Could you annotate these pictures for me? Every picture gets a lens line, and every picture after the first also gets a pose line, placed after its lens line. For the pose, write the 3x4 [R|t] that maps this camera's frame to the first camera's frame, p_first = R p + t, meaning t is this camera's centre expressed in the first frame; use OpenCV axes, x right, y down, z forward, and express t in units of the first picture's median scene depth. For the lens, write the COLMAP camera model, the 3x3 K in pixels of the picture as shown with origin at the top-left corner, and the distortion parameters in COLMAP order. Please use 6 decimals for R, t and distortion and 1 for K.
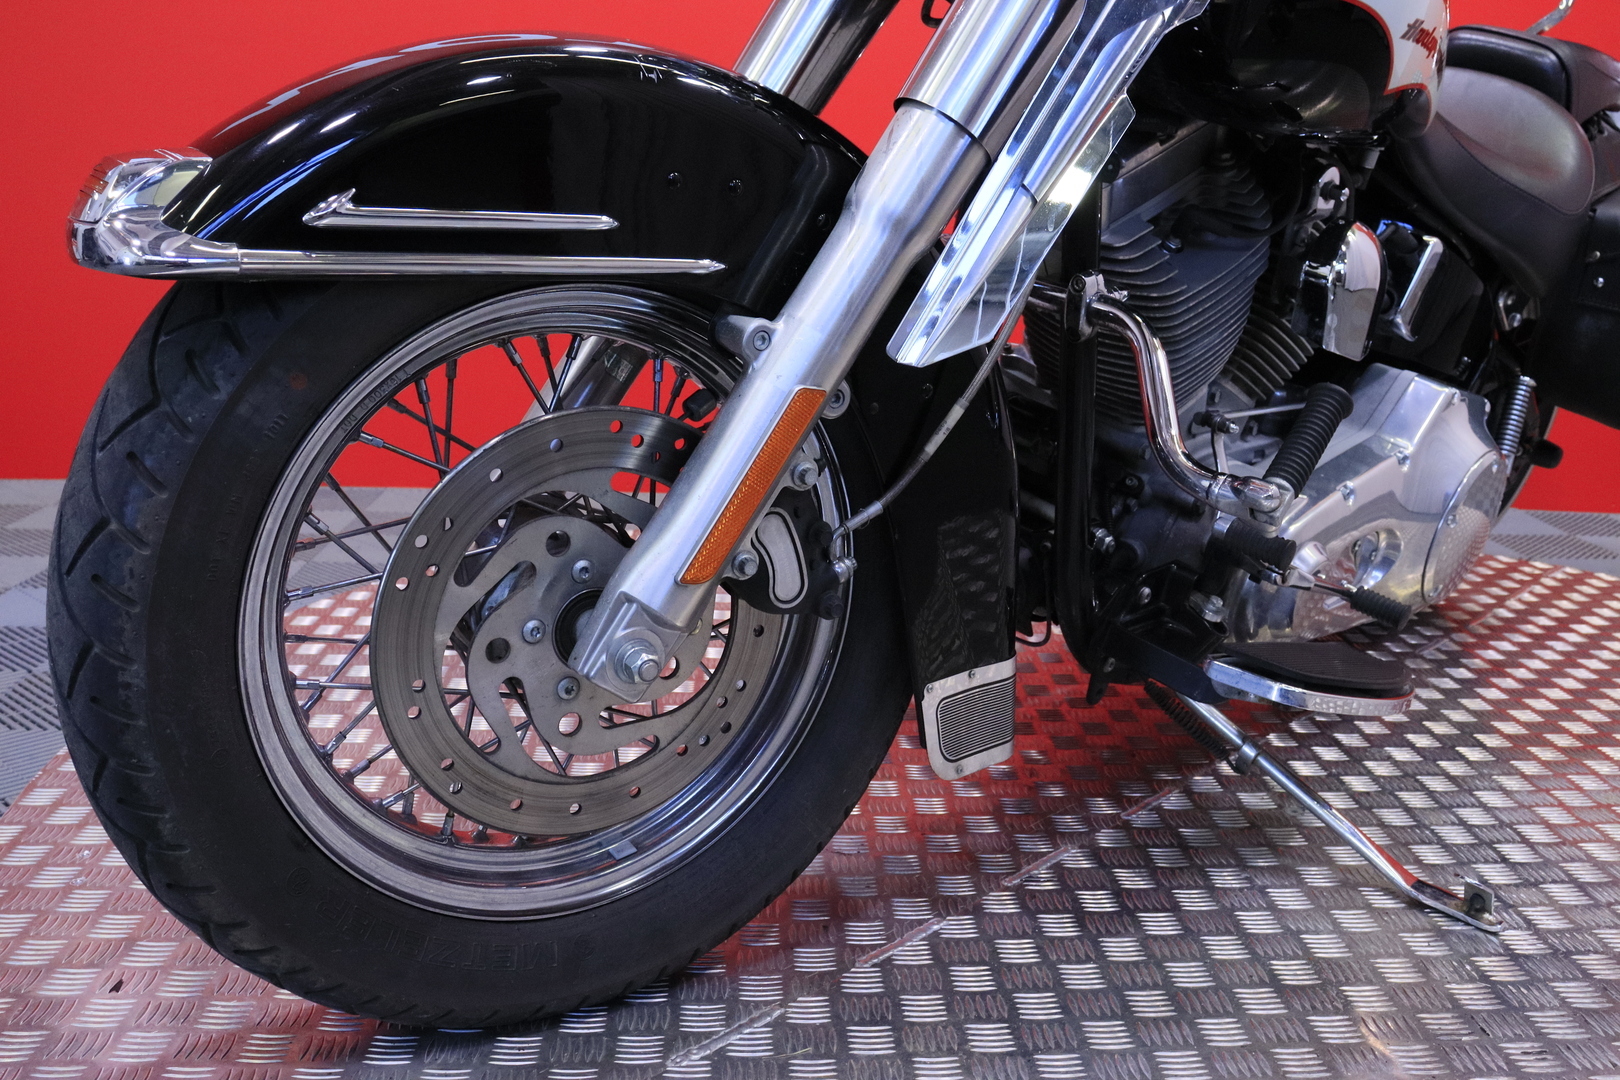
lens RADIAL K [[1516.0, 0, 810.0], [0, 1516.0, 540.0], [0, 0, 1]] dist [-0.080496, 0.004763]
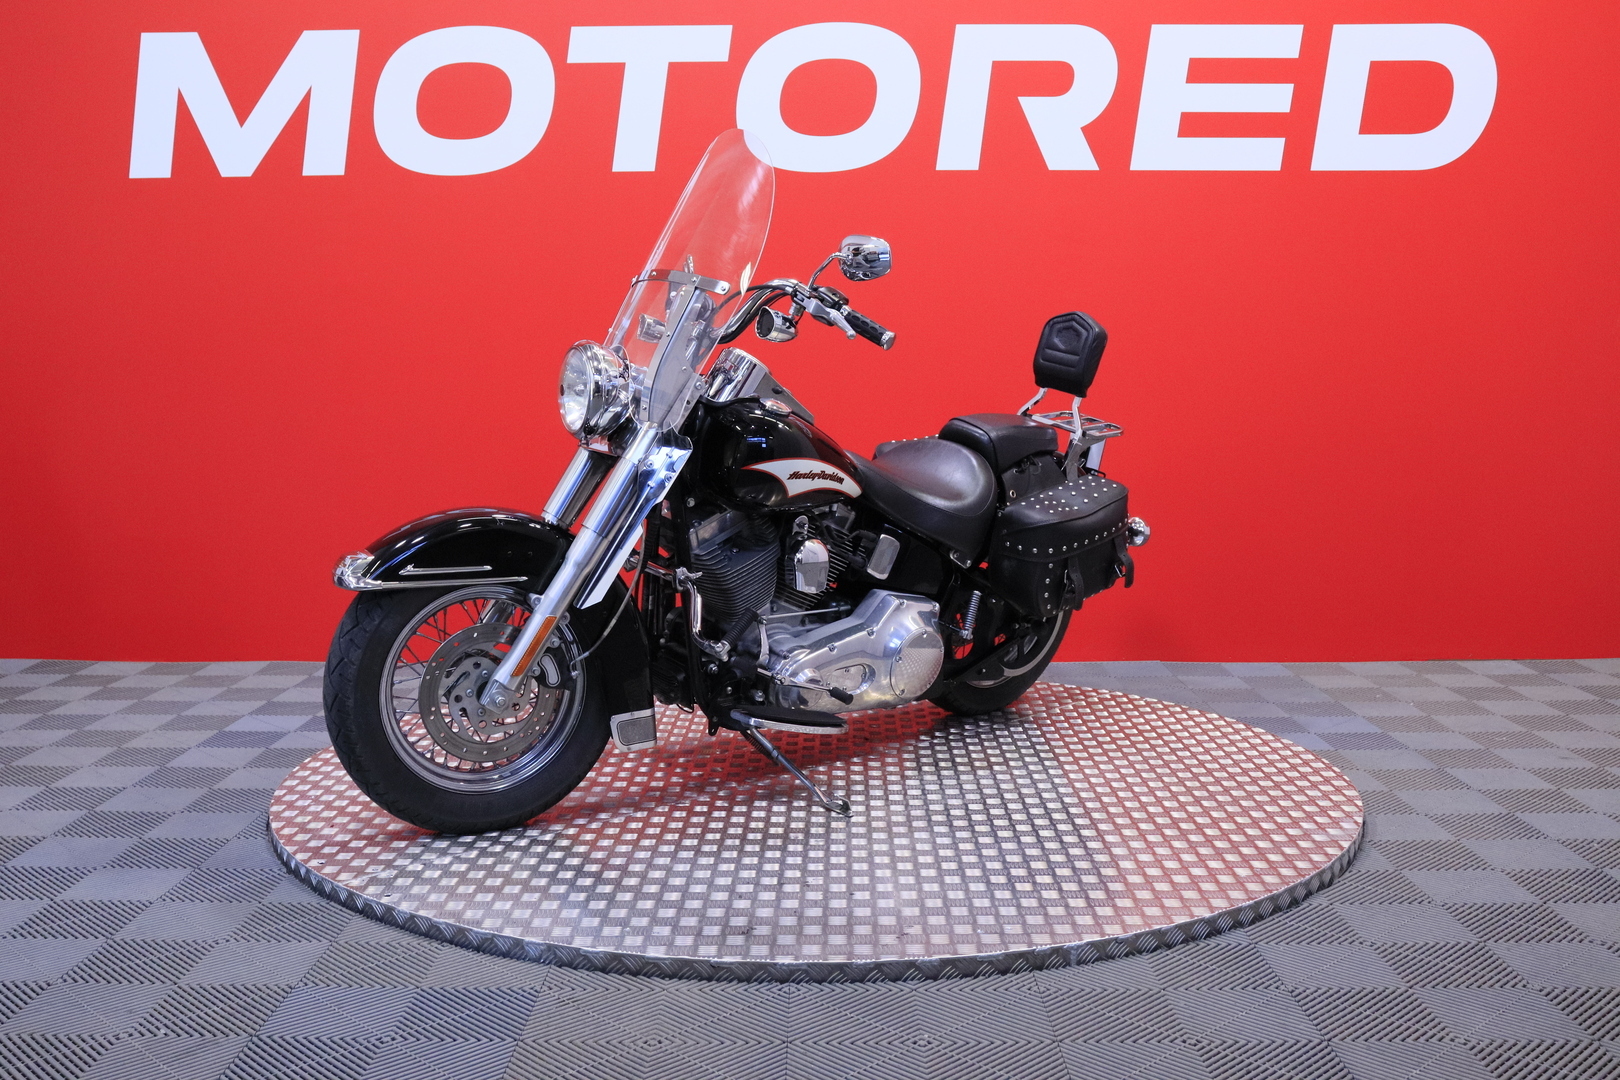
lens RADIAL K [[1659.1, 0, 810.0], [0, 1659.1, 540.0], [0, 0, 1]] dist [-0.035707, -0.016892]
pose [[0.996479, -0.026148, -0.079657, 0.818213], [0.016760, 0.993071, -0.116319, 0.157501], [0.082146, 0.114574, 0.990013, -2.434692]]
